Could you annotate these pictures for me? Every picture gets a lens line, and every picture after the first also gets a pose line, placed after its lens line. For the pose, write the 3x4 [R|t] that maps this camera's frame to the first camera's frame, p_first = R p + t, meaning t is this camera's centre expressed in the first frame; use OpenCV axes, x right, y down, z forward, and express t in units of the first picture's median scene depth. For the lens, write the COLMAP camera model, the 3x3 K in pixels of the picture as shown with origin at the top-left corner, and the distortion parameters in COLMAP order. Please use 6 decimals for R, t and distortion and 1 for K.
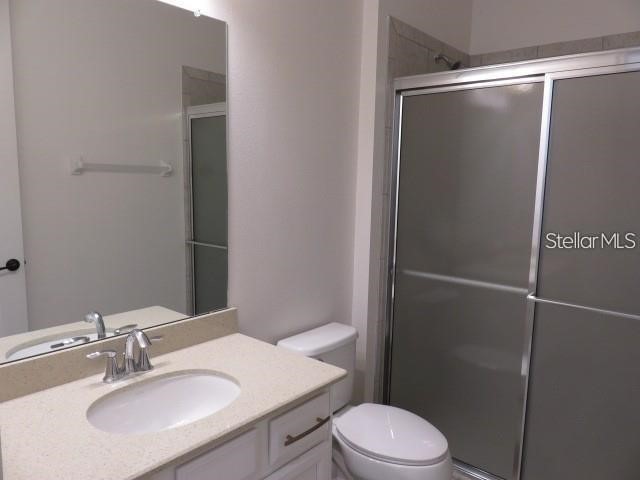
lens RADIAL K [[475.5, 0, 322.3], [0, 475.5, 240.9], [0, 0, 1]] dist [-0.019785, 0.009532]
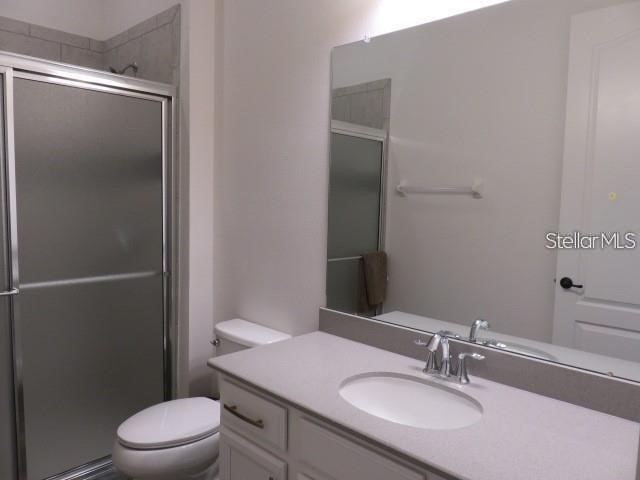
lens RADIAL K [[475.5, 0, 322.4], [0, 475.5, 239.2], [0, 0, 1]] dist [-0.019785, 0.009532]
pose [[-0.057933, 0.082166, -0.994933, 0.672183], [-0.133536, 0.987014, 0.089288, -0.082732], [0.989349, 0.138033, -0.046209, 0.779642]]
